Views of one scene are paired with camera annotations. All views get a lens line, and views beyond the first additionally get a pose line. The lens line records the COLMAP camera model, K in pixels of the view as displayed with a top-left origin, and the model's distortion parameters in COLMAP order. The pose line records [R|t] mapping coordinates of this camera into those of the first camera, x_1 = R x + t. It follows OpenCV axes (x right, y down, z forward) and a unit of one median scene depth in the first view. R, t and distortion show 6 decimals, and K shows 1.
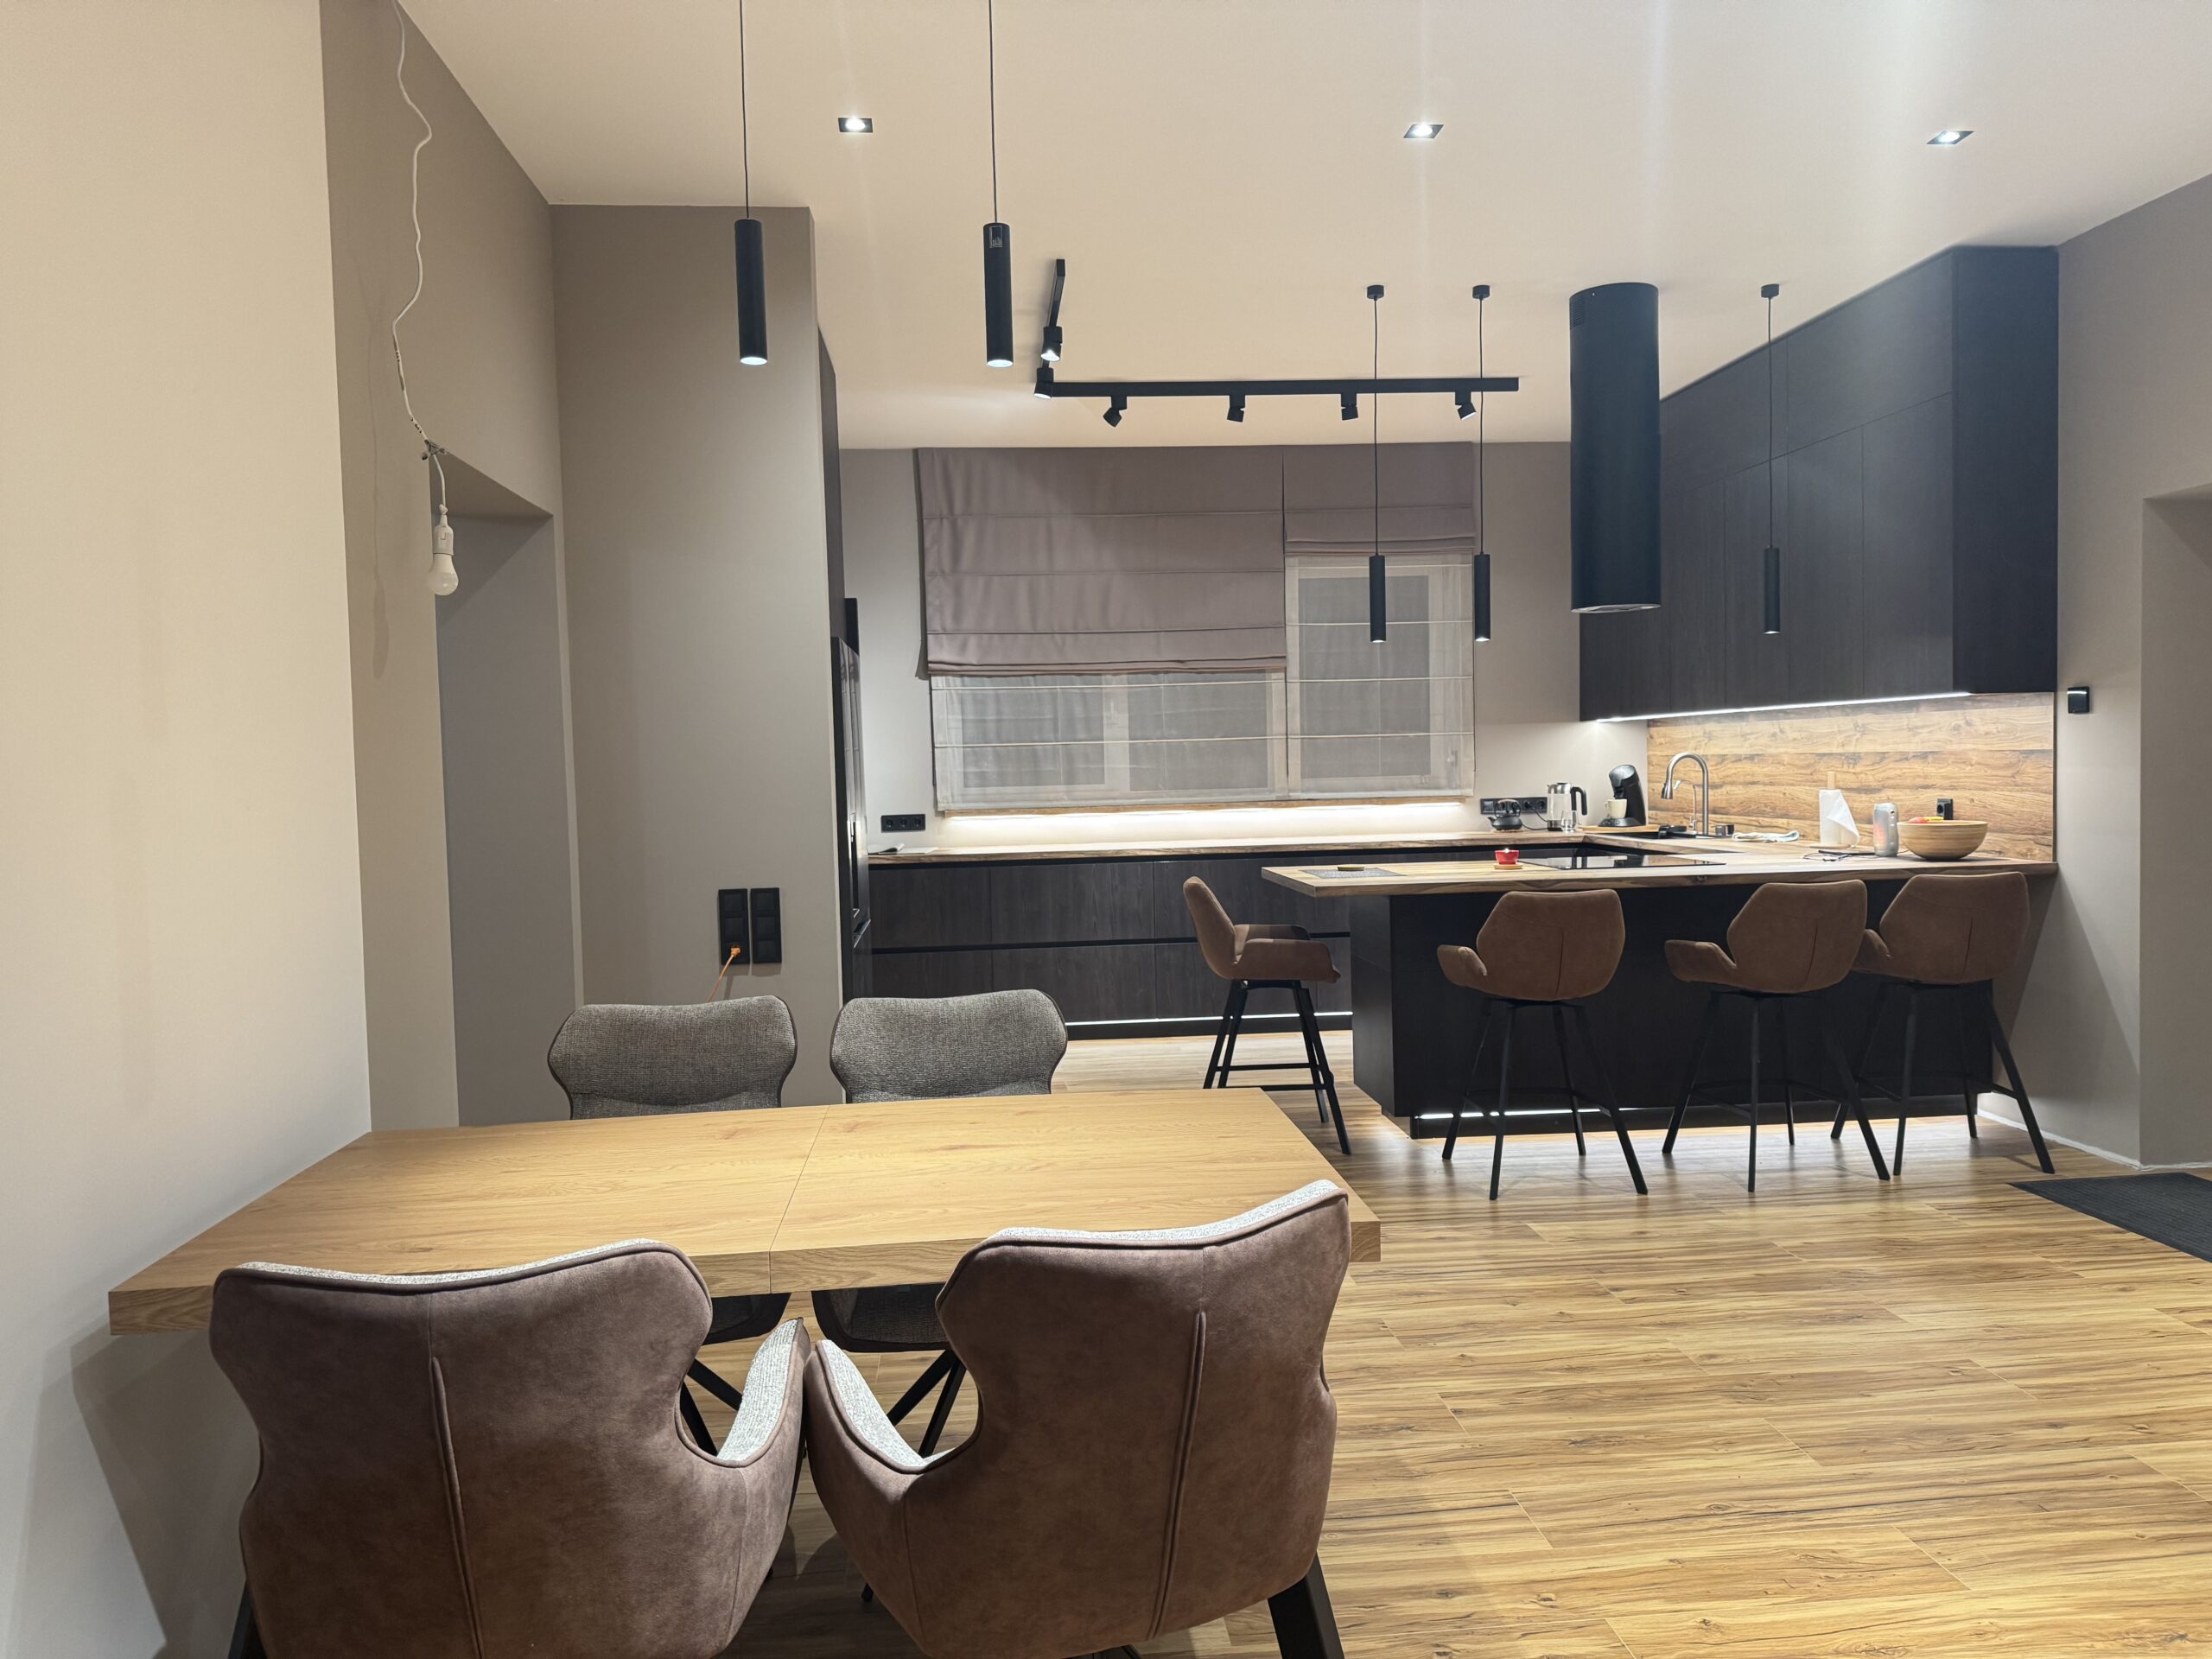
lens RADIAL K [[1575.8, 0, 1106.0], [0, 1575.8, 829.5], [0, 0, 1]] dist [0.193086, -0.360935]
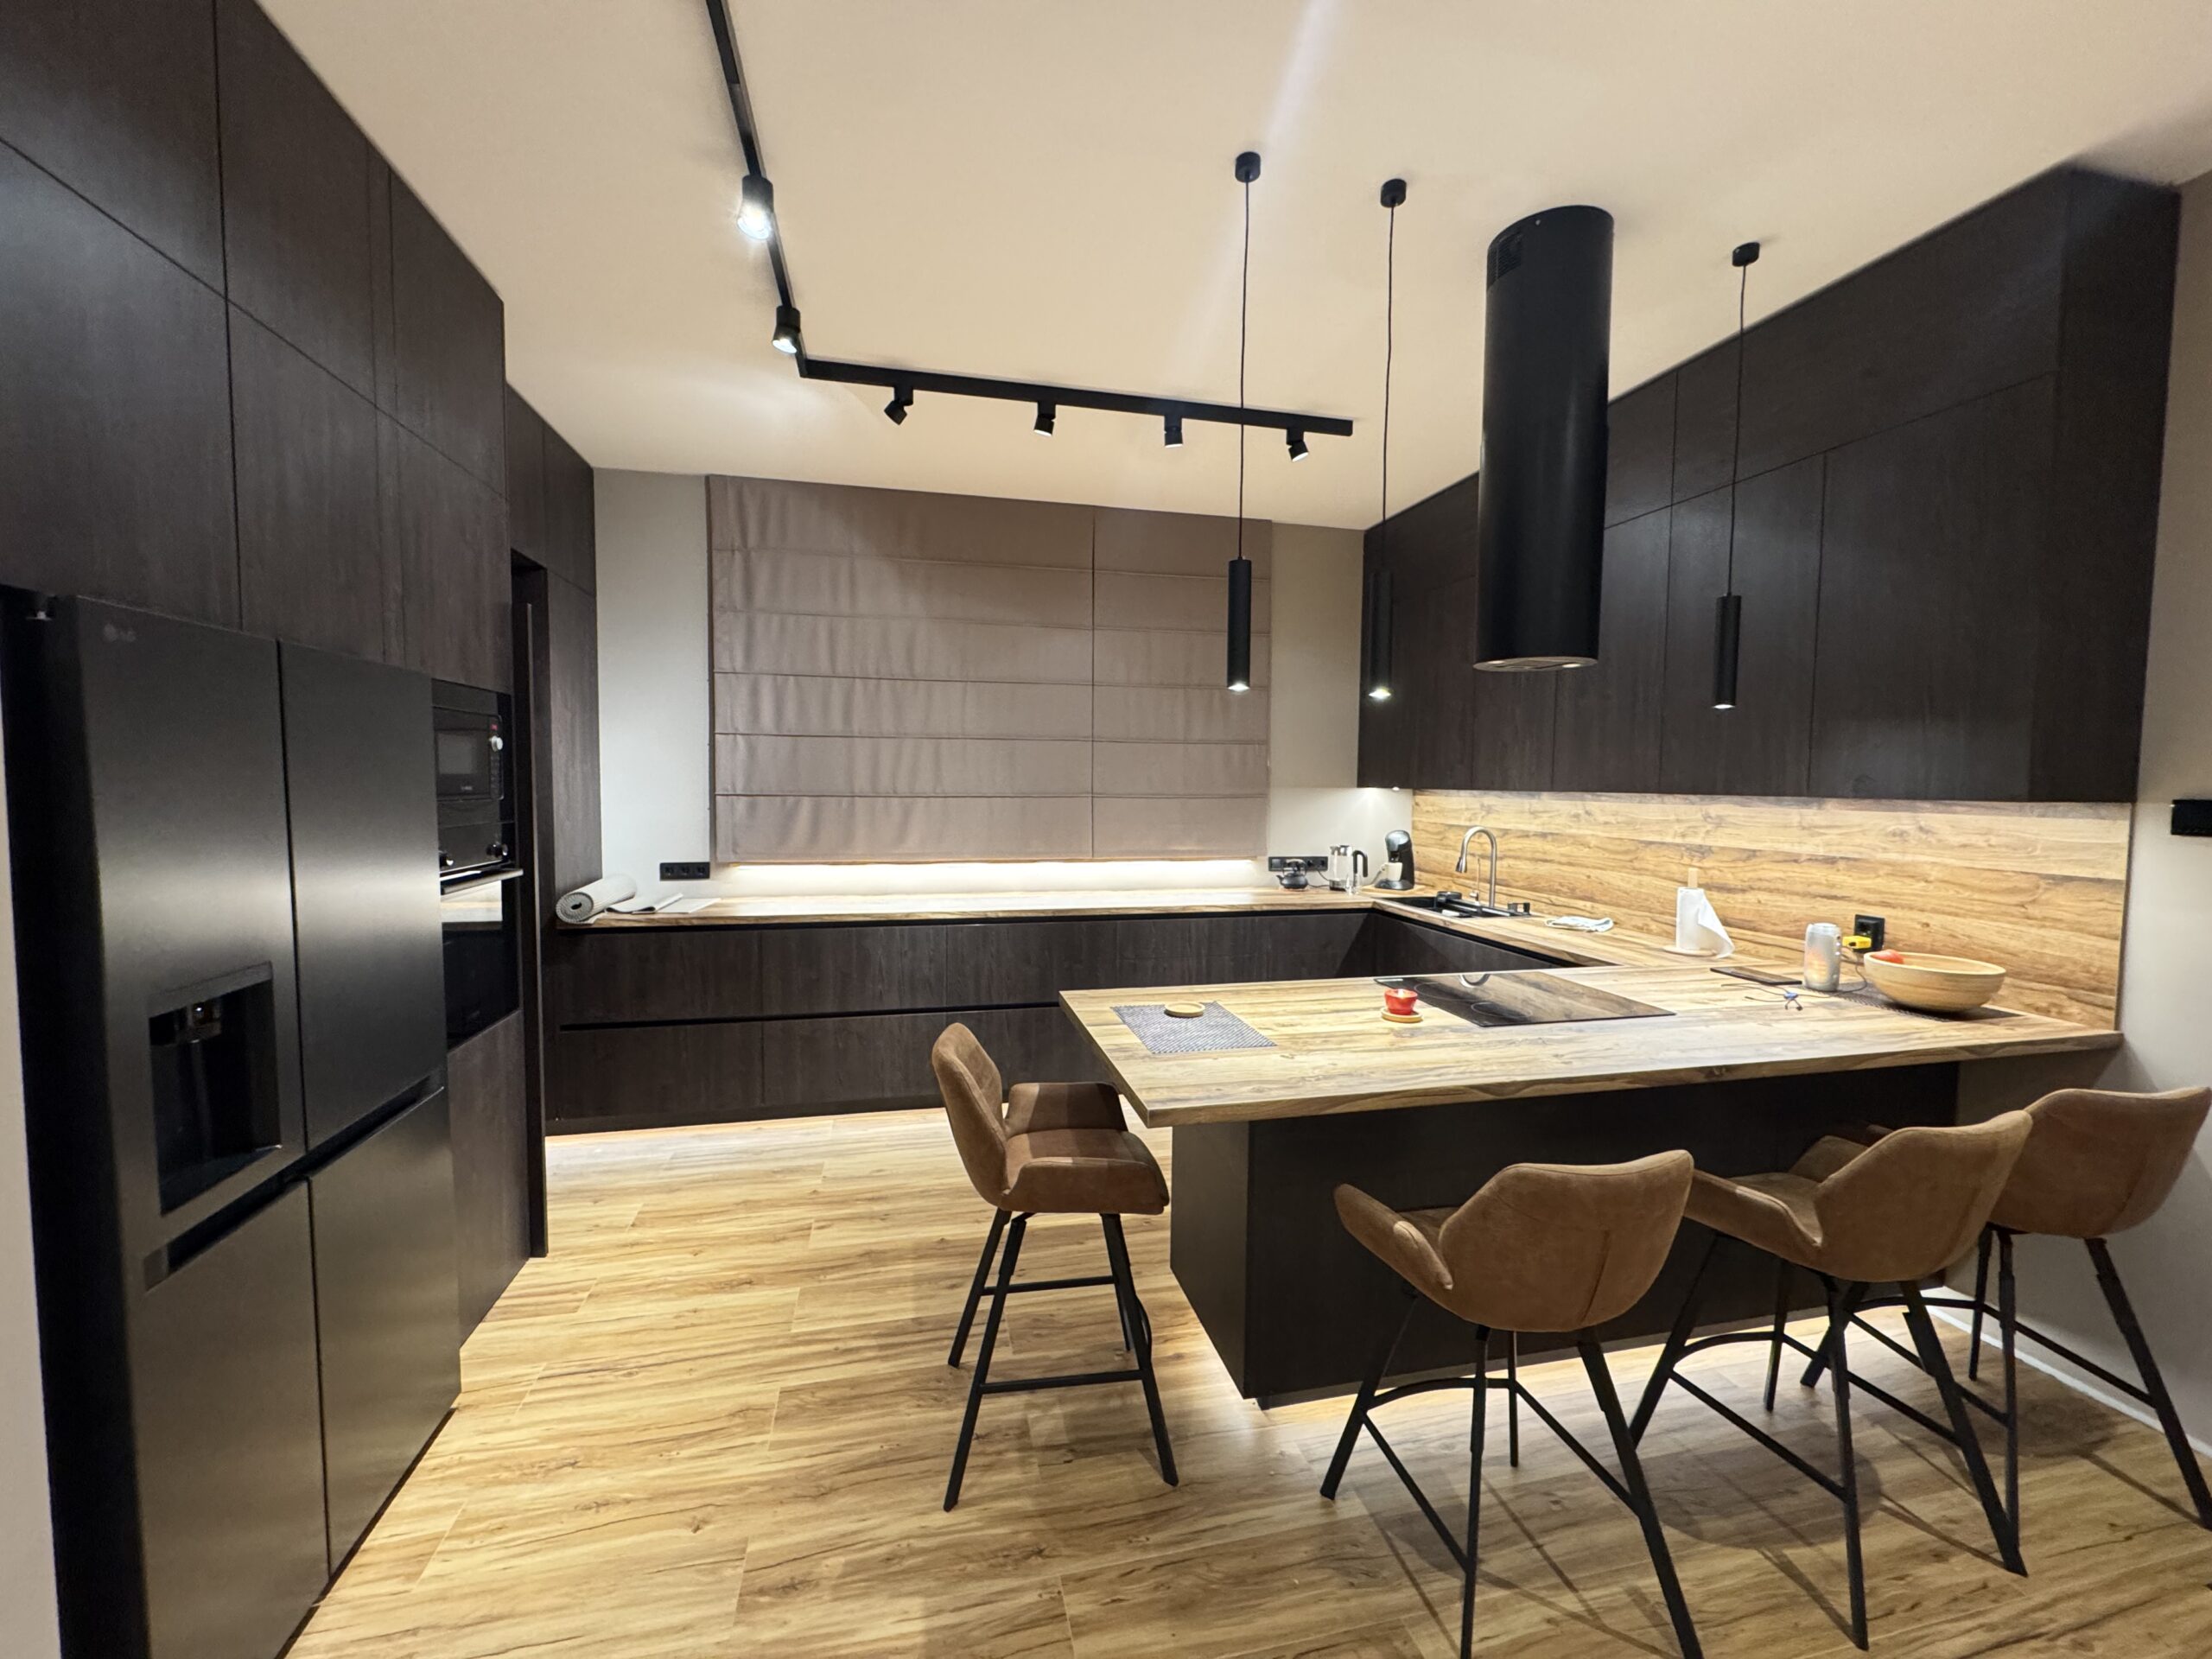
lens RADIAL K [[874.7, 0, 1105.4], [0, 874.7, 826.5], [0, 0, 1]] dist [-0.000785, -0.000404]
pose [[0.989755, 0.027688, 0.140068, 0.051644], [-0.029241, 0.999531, 0.009044, -0.048263], [-0.139752, -0.013047, 0.990101, 0.505277]]
